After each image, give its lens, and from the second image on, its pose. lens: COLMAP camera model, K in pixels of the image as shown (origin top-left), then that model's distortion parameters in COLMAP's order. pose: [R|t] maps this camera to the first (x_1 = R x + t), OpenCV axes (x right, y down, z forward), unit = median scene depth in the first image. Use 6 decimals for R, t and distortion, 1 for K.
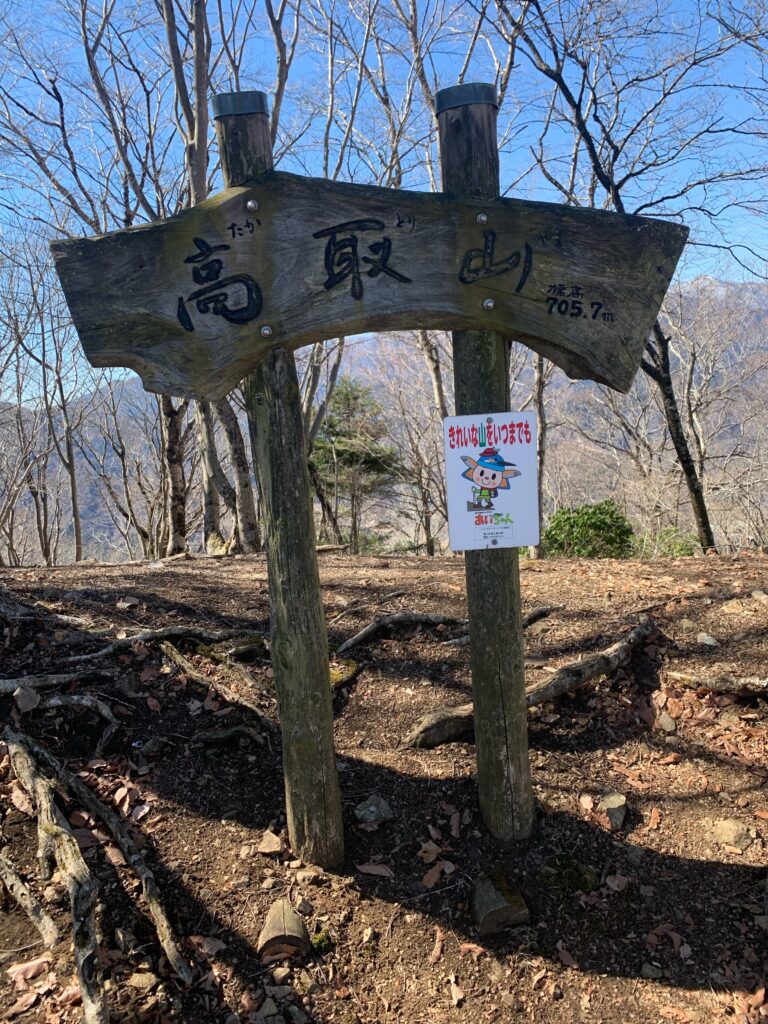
lens RADIAL K [[779.8, 0, 387.8], [0, 779.8, 520.5], [0, 0, 1]] dist [0.038468, 0.000088]
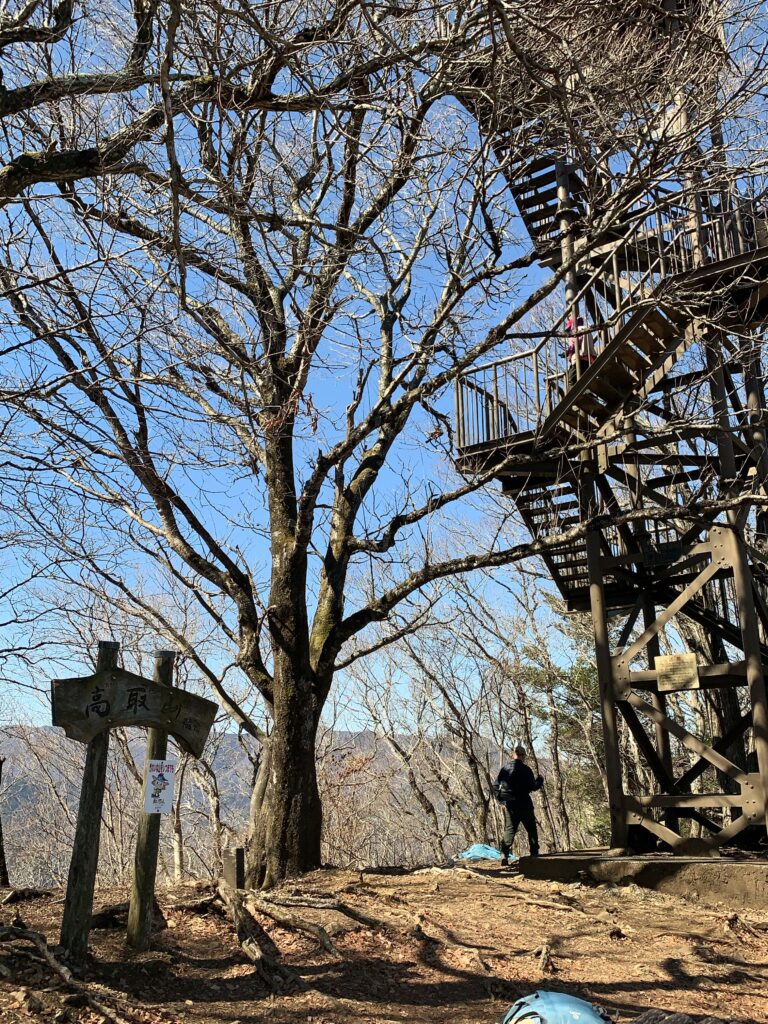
lens RADIAL K [[948.7, 0, 373.8], [0, 948.7, 520.1], [0, 0, 1]] dist [0.064865, 0.000000]
pose [[0.651943, 0.286187, 0.702187, -1.776912], [0.081188, 0.894372, -0.439894, 0.578901], [-0.753909, 0.343795, 0.559845, -1.557665]]
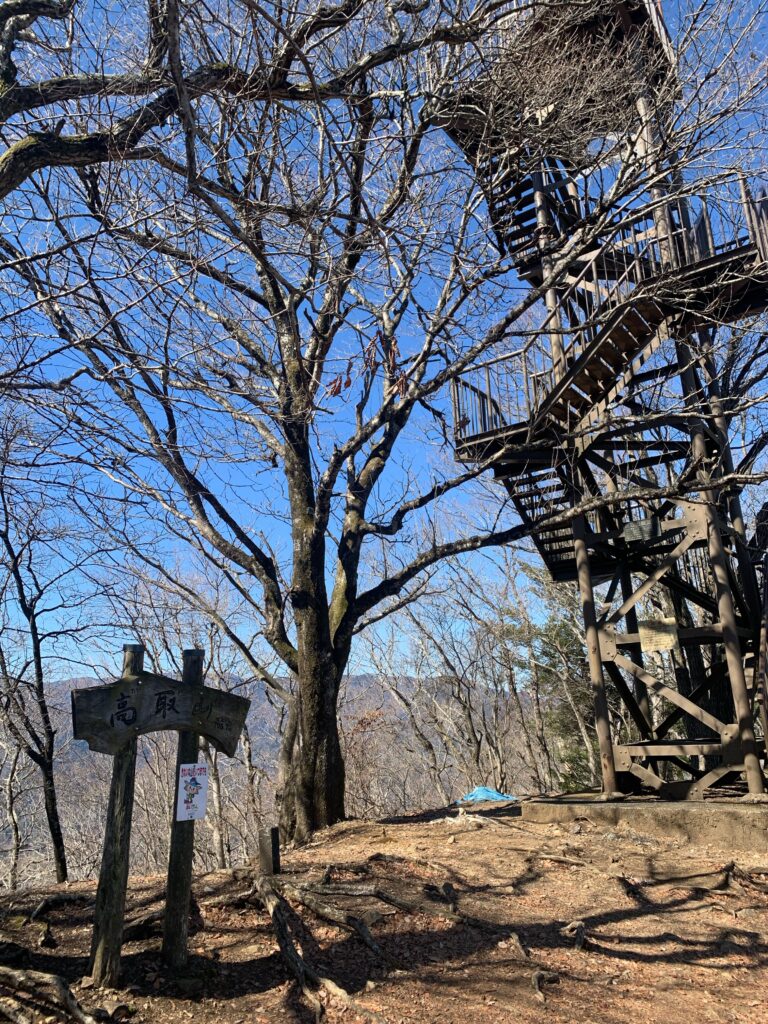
lens RADIAL K [[779.8, 0, 389.5], [0, 779.8, 509.5], [0, 0, 1]] dist [0.038468, 0.000088]
pose [[0.642145, 0.264203, 0.719616, -1.427329], [0.114586, 0.895104, -0.430882, 0.284121], [-0.757971, 0.359147, 0.544512, -1.143751]]
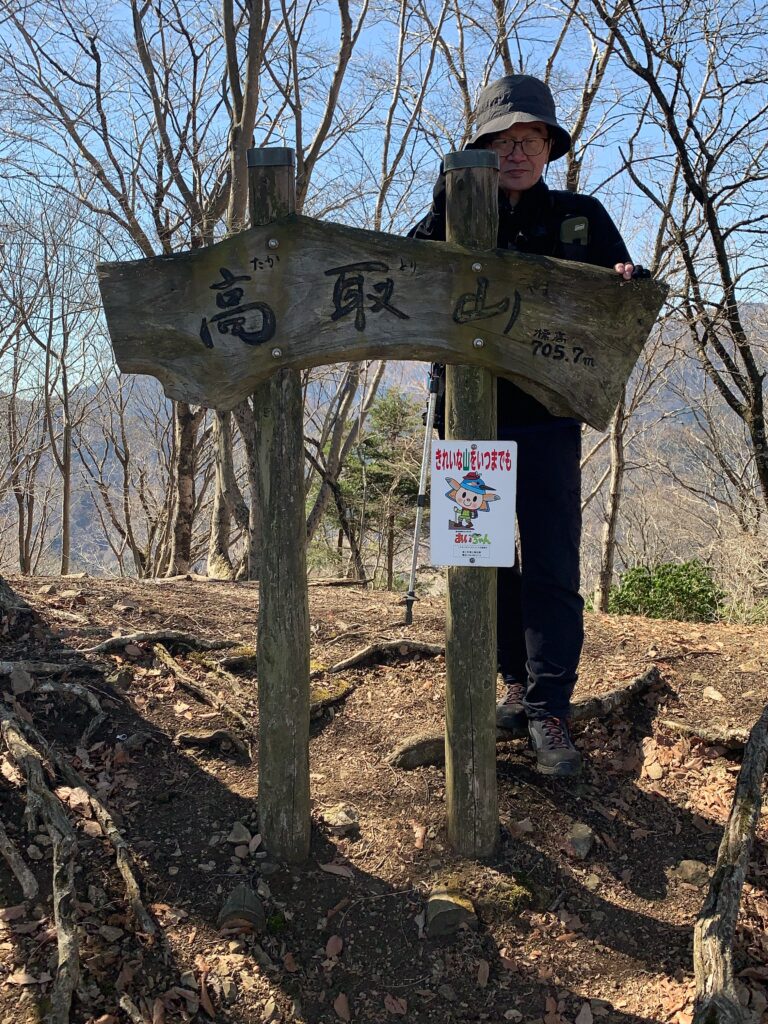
lens RADIAL K [[948.7, 0, 382.2], [0, 948.7, 504.1], [0, 0, 1]] dist [0.064865, 0.000000]
pose [[0.994959, 0.081044, -0.059070, 0.077644], [-0.084586, 0.994599, -0.060157, 0.036251], [0.053875, 0.064850, 0.996440, -0.280529]]
